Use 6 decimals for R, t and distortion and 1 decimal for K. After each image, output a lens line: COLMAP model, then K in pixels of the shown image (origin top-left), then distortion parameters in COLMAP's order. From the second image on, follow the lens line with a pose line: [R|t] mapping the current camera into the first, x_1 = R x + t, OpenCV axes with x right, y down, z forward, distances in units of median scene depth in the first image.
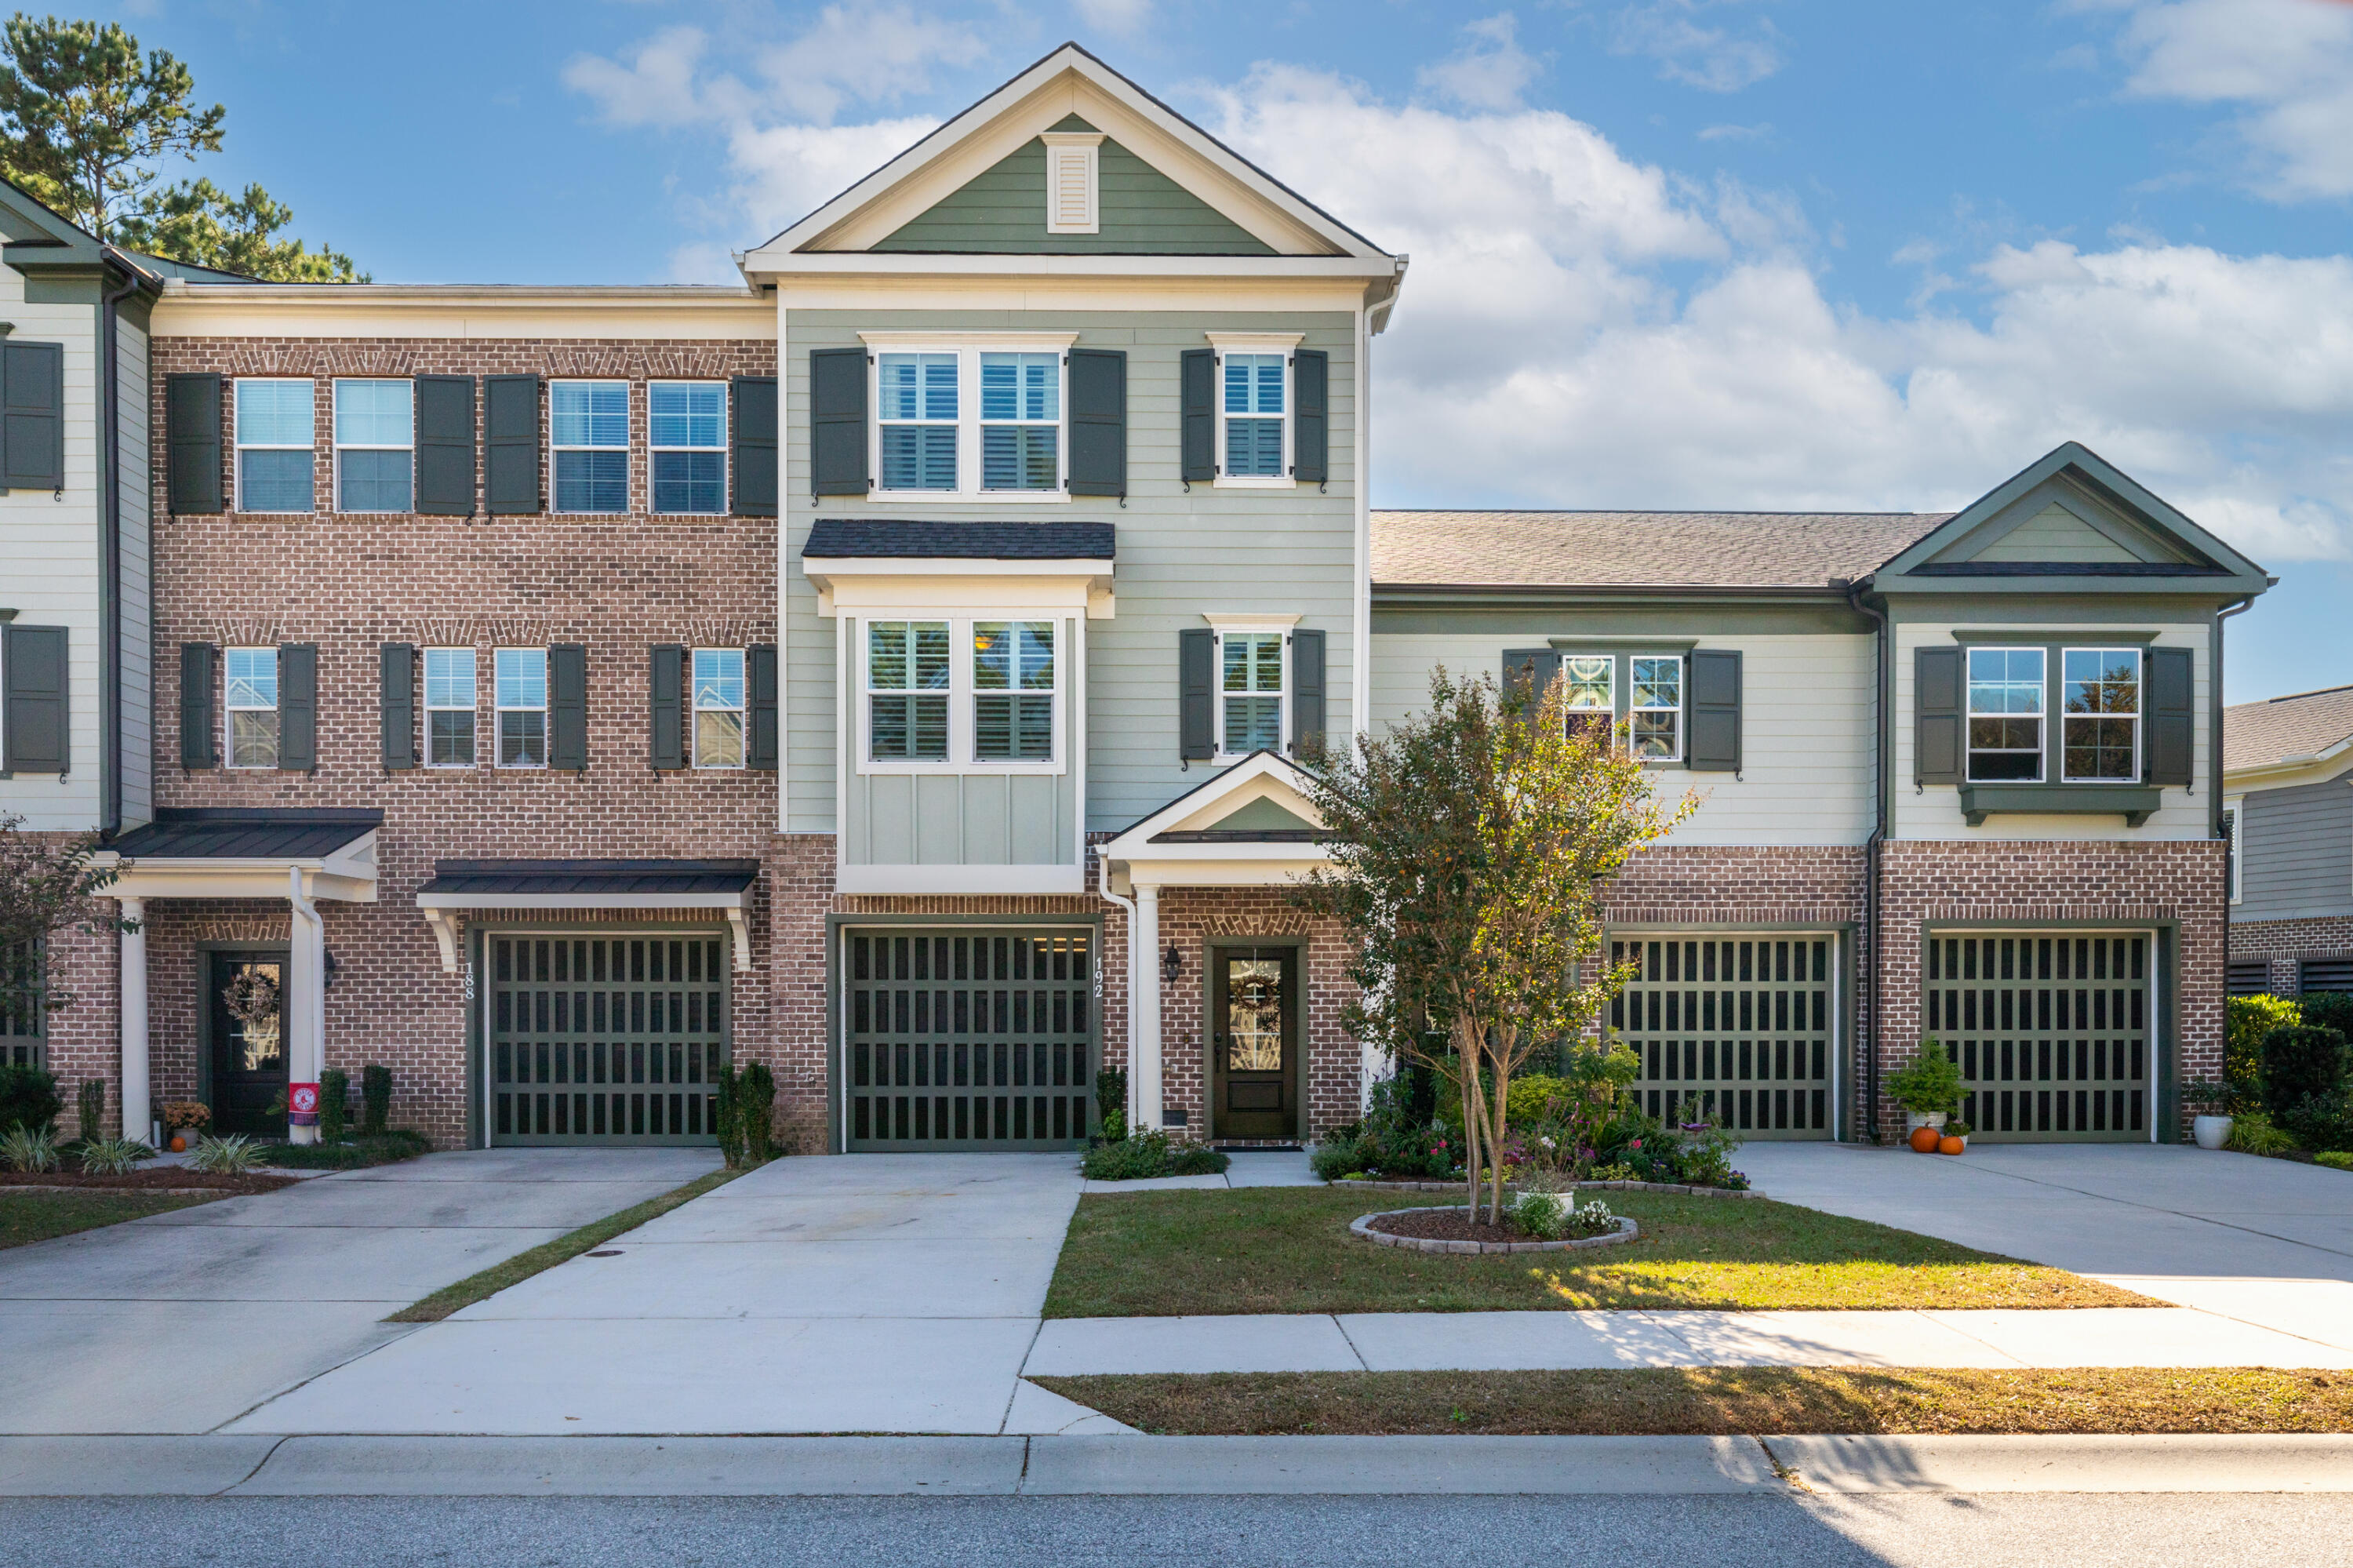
lens RADIAL K [[1729.2, 0, 1178.8], [0, 1729.2, 1042.4], [0, 0, 1]] dist [0.010599, -0.001916]
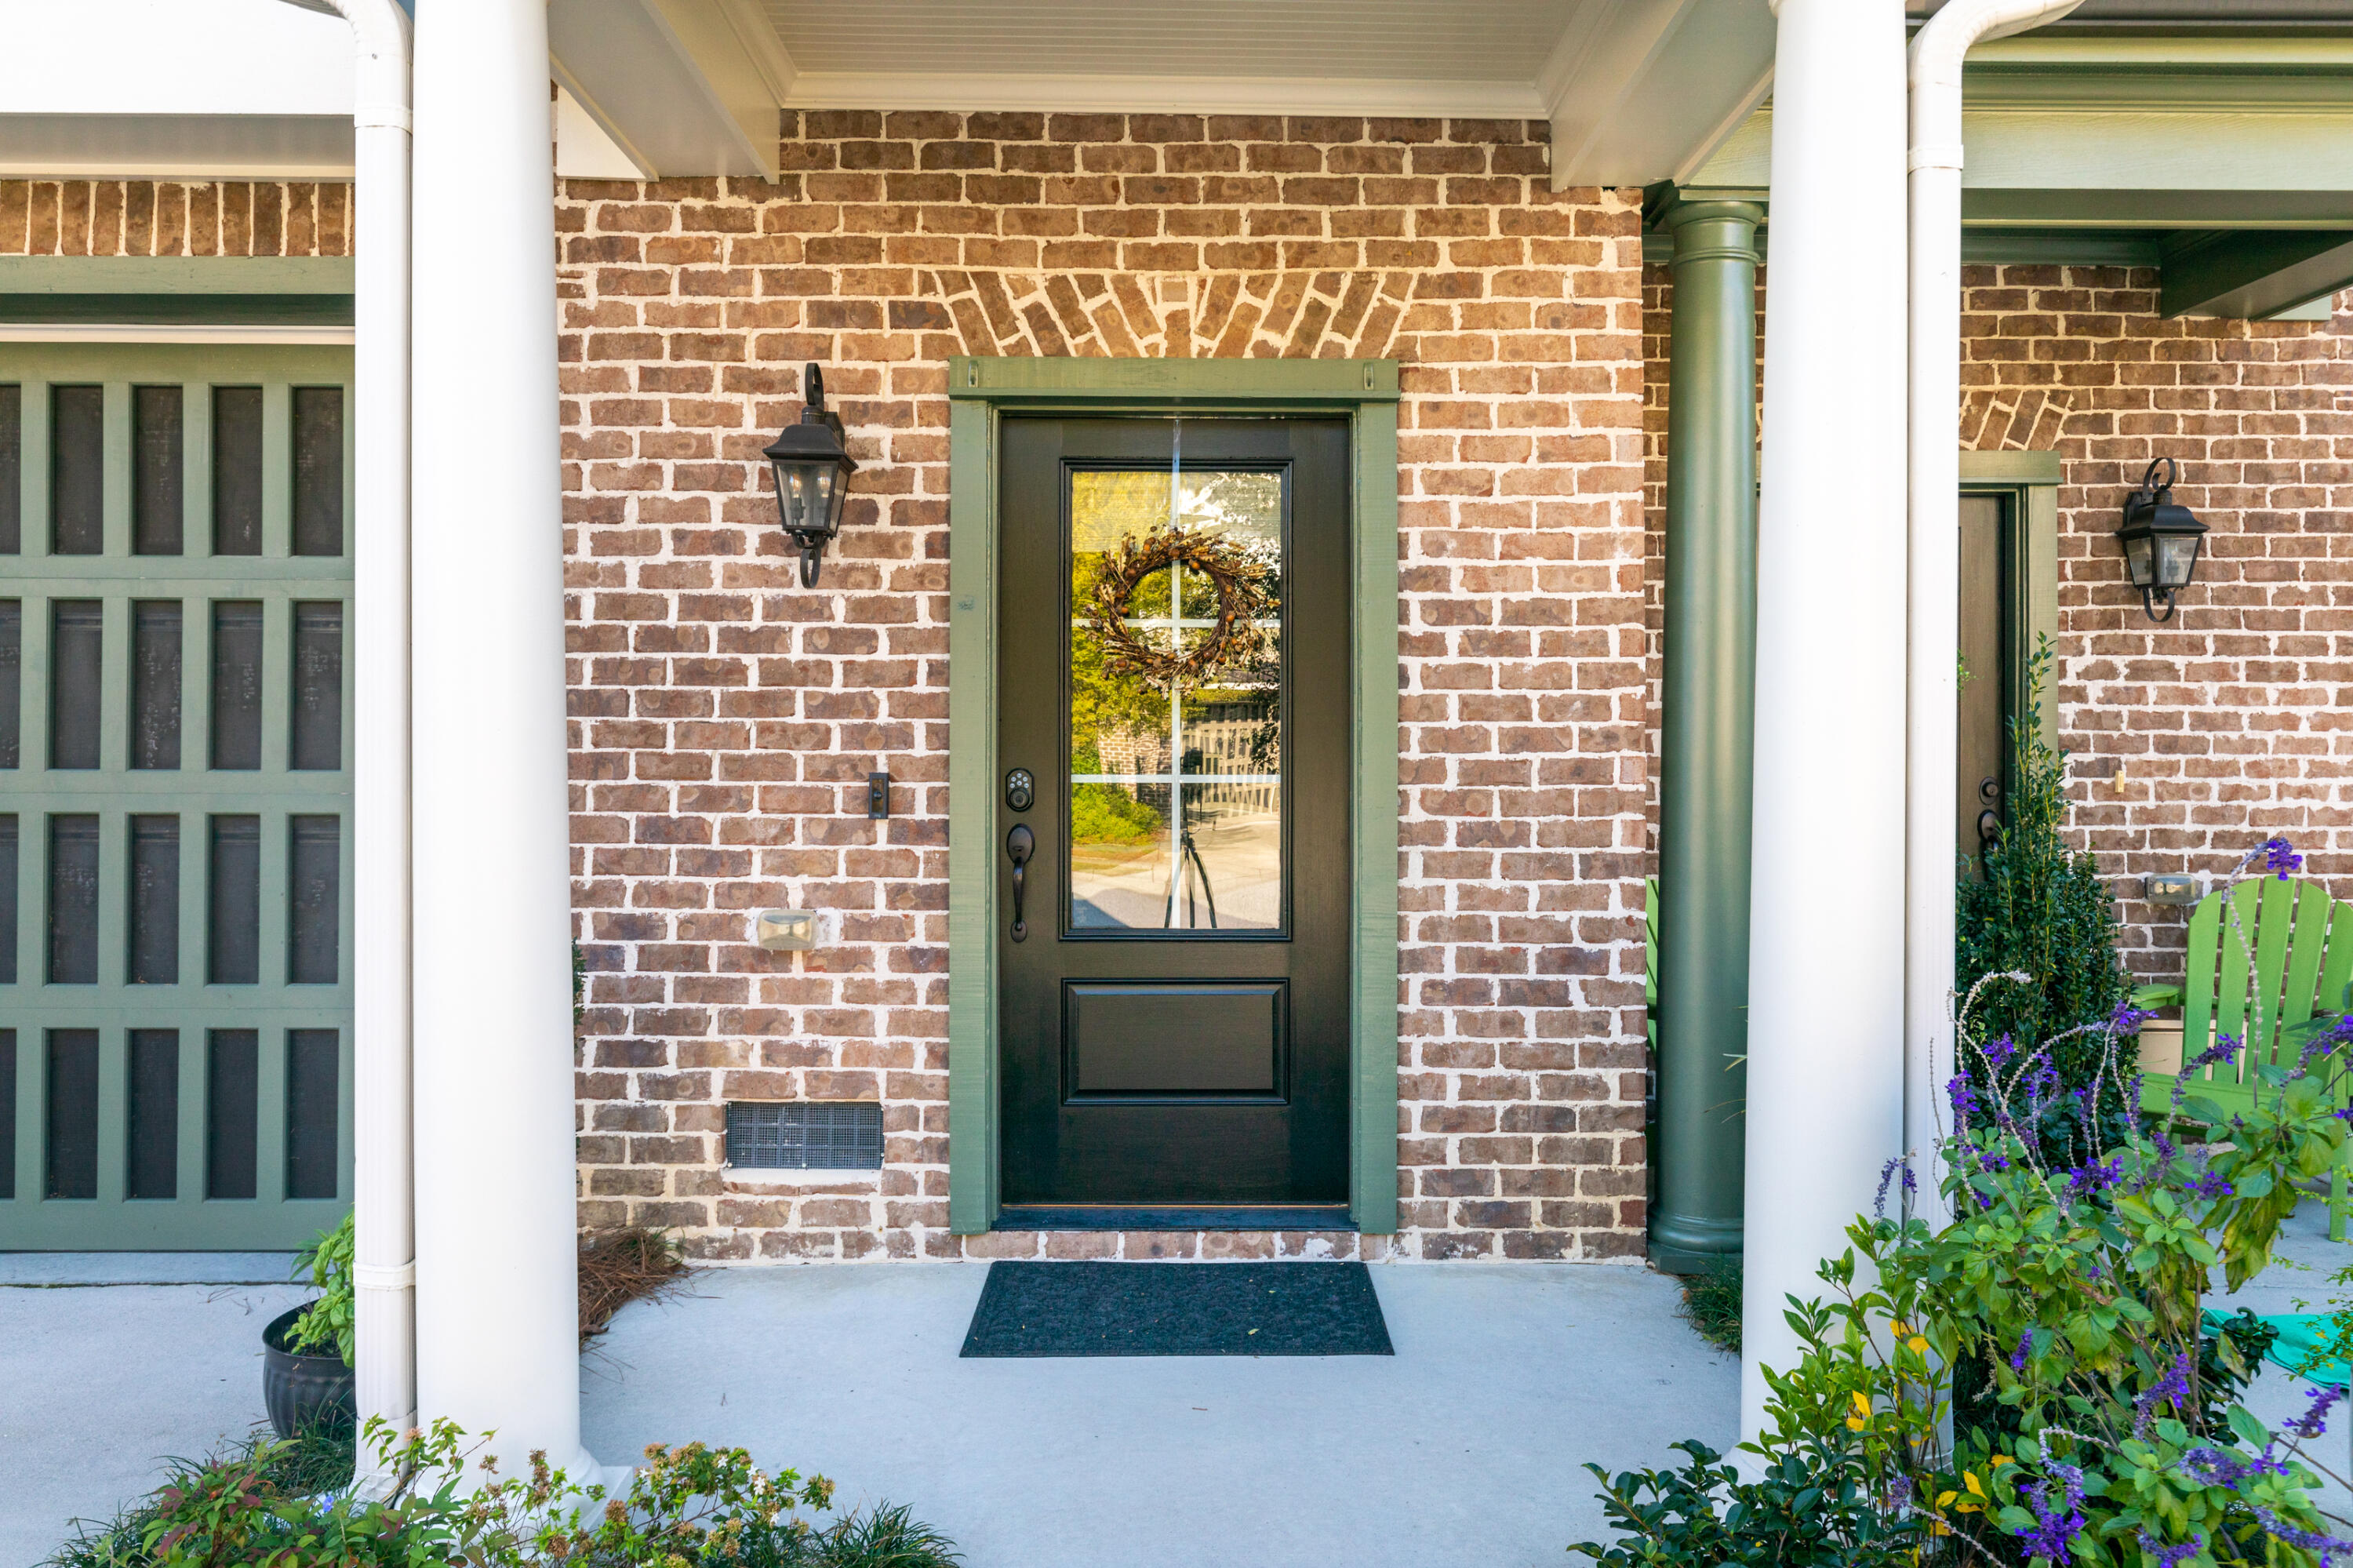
lens RADIAL K [[1720.4, 0, 1183.2], [0, 1720.4, 746.4], [0, 0, 1]] dist [0.005717, -0.001860]
pose [[0.999958, 0.003745, 0.008404, 0.043509], [-0.003621, 0.999885, -0.014730, -0.005941], [-0.008459, 0.014699, 0.999856, 0.766906]]
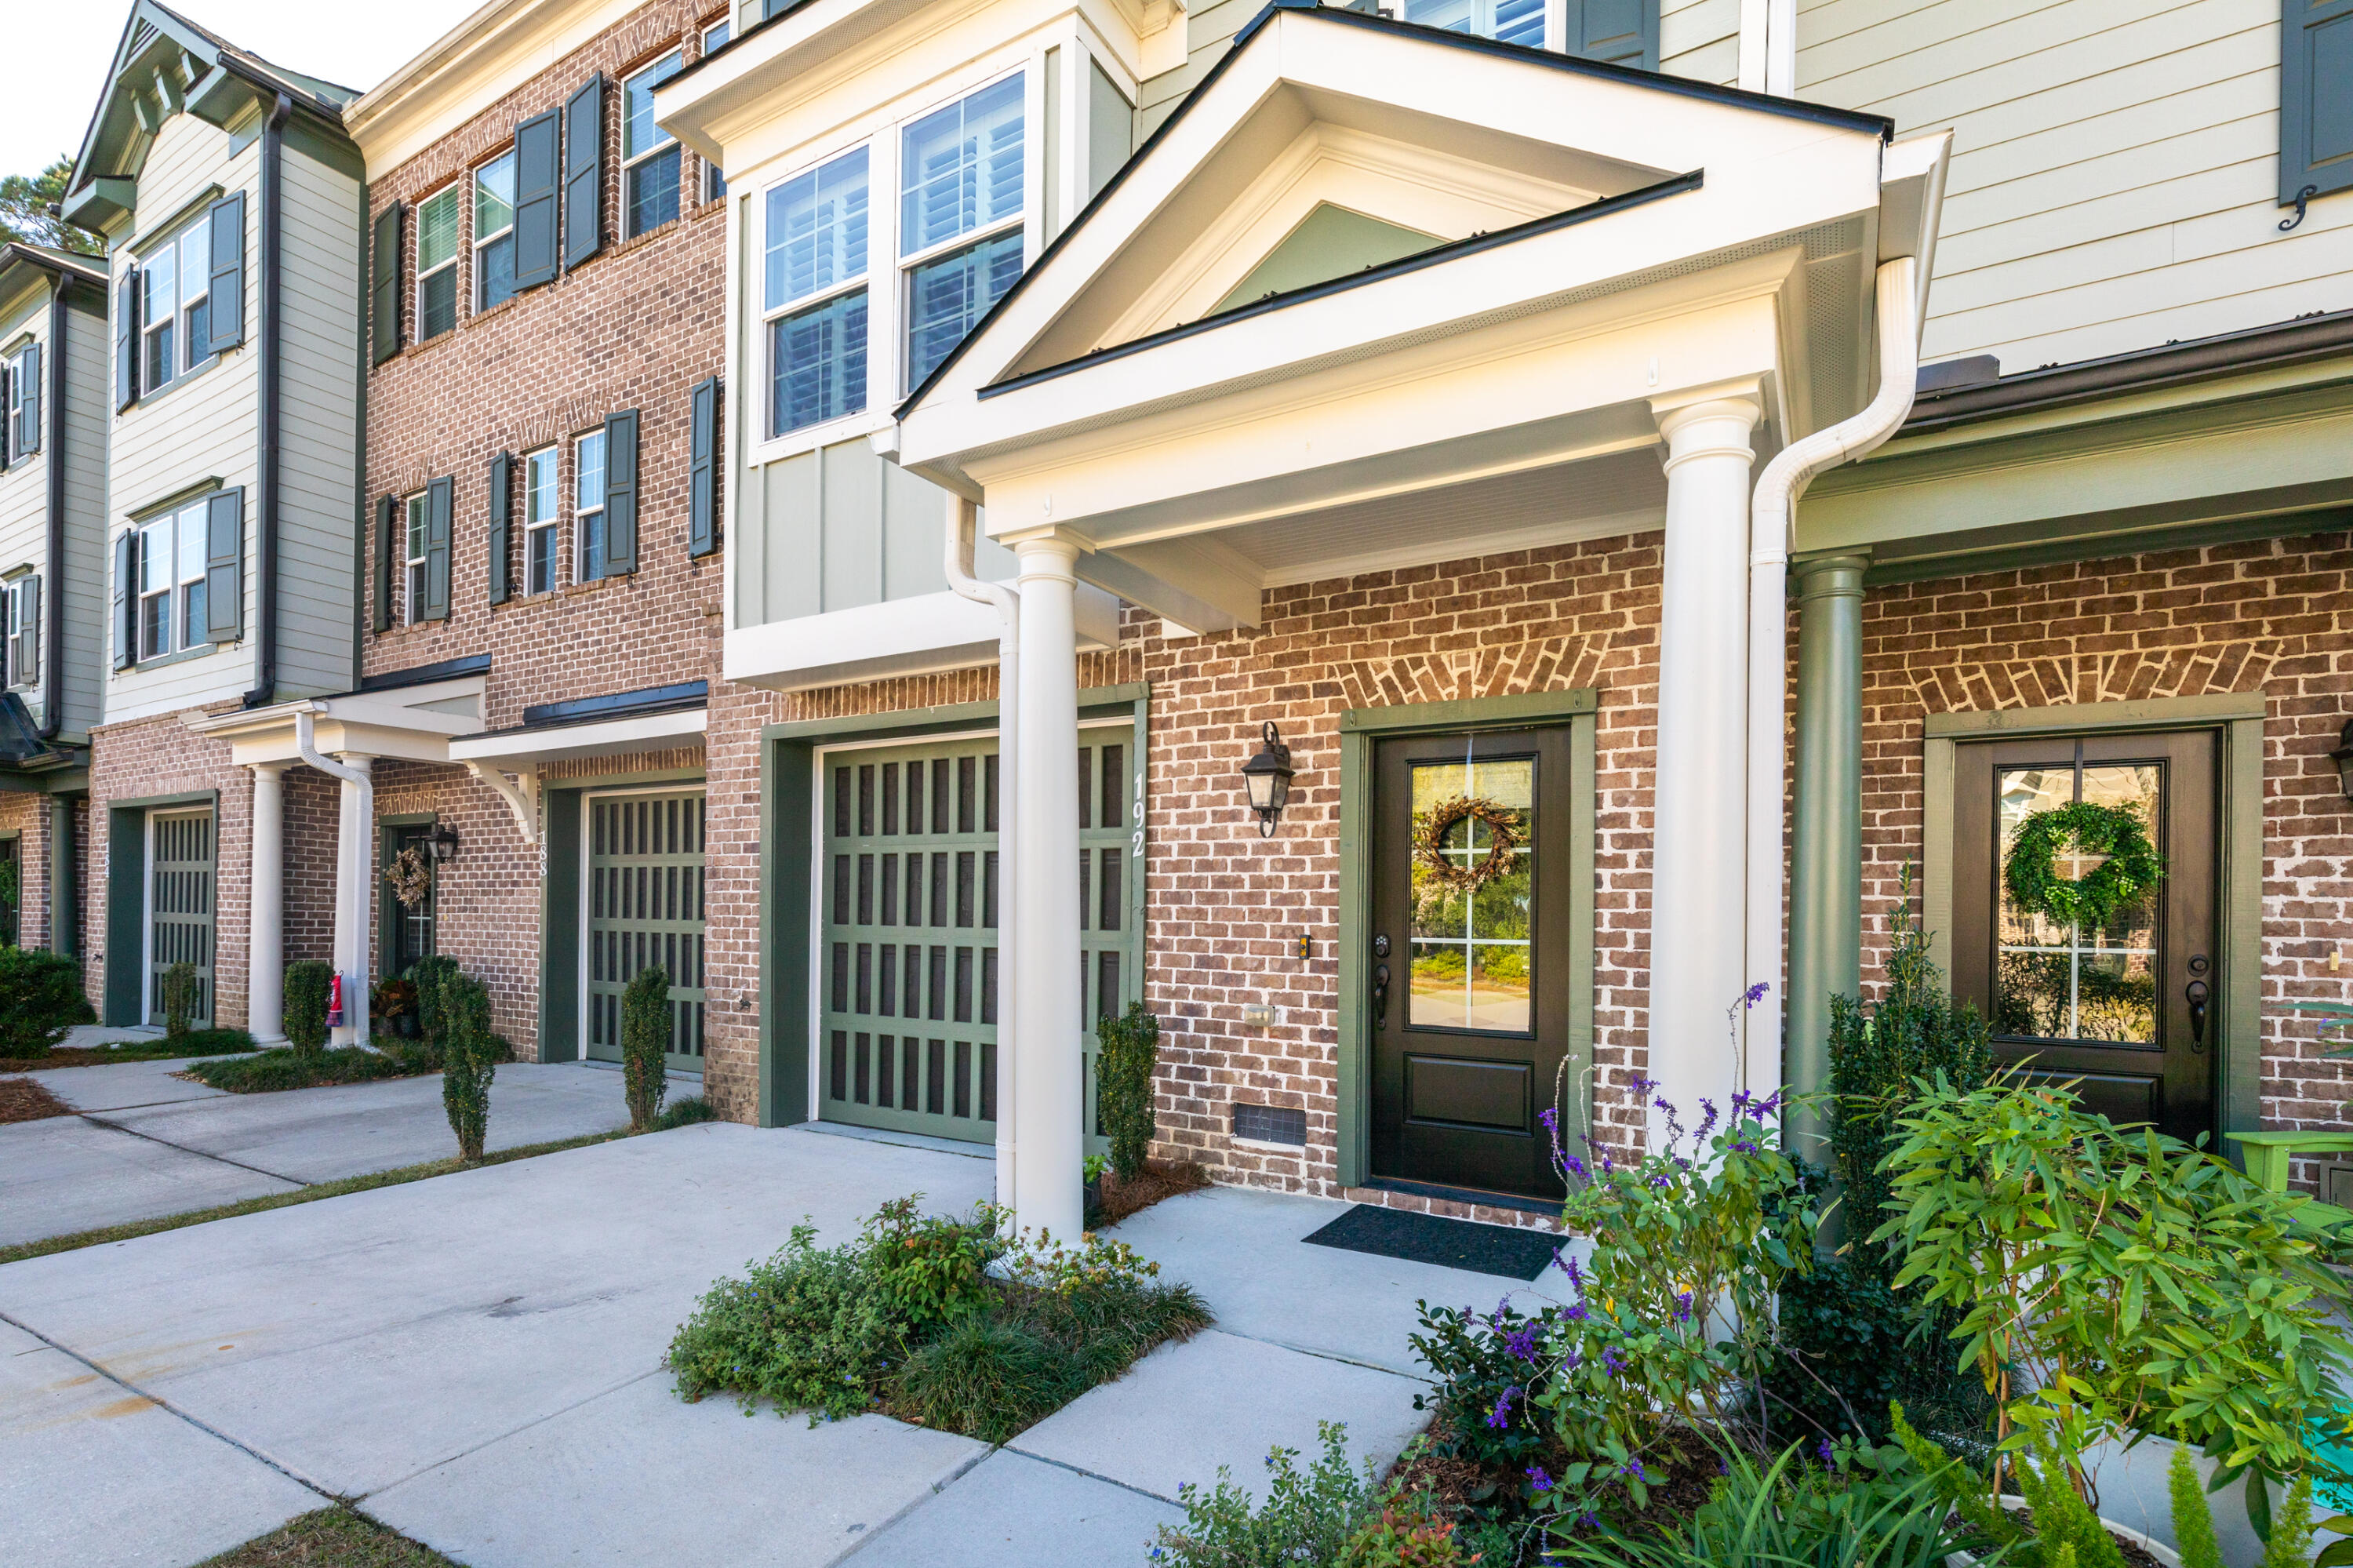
lens RADIAL K [[1099.7, 0, 1198.3], [0, 1099.7, 914.4], [0, 0, 1]] dist [0.020773, -0.008519]
pose [[0.861908, 0.010666, -0.506953, 0.122615], [-0.020945, 0.999674, -0.014577, -0.006194], [0.506633, 0.023182, 0.861850, 0.745017]]
